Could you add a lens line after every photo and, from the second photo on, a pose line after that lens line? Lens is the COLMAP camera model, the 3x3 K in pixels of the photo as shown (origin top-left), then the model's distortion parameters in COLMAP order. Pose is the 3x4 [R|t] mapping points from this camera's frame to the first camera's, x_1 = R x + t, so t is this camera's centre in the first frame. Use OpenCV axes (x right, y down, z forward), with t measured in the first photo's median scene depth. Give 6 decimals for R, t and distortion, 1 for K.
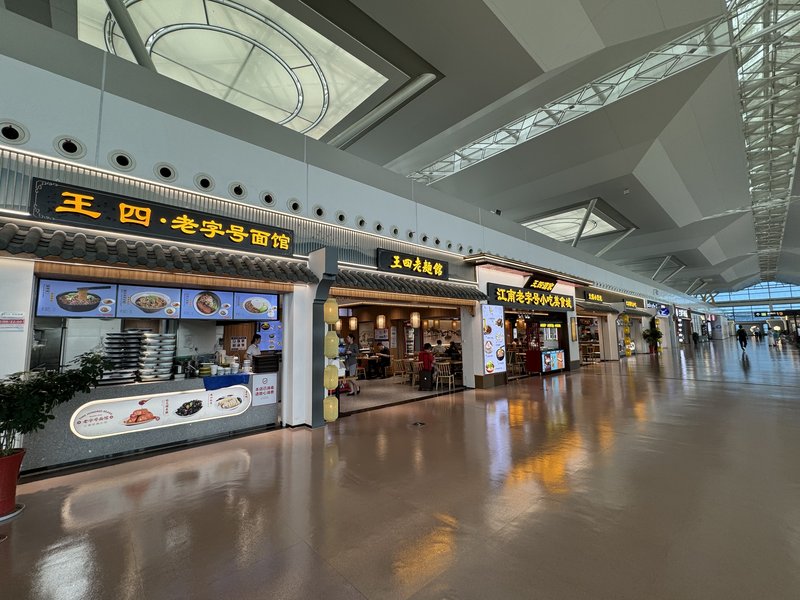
lens RADIAL K [[340.4, 0, 406.3], [0, 340.4, 305.2], [0, 0, 1]] dist [-0.000223, -0.000194]
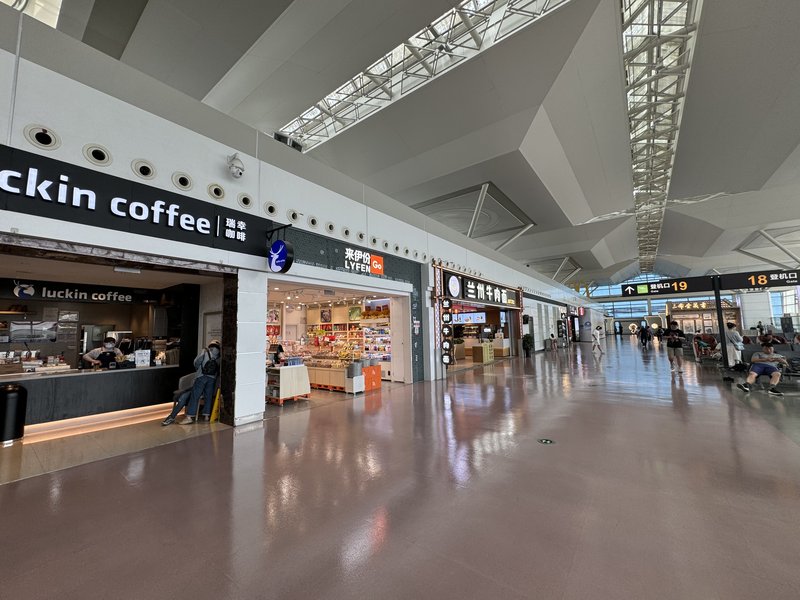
lens RADIAL K [[340.4, 0, 394.6], [0, 340.4, 306.0], [0, 0, 1]] dist [-0.000223, -0.000194]
pose [[0.983467, 0.016322, 0.180351, 0.164115], [-0.018905, 0.999742, 0.012613, 0.009563], [-0.180099, -0.015814, 0.983521, 0.154920]]
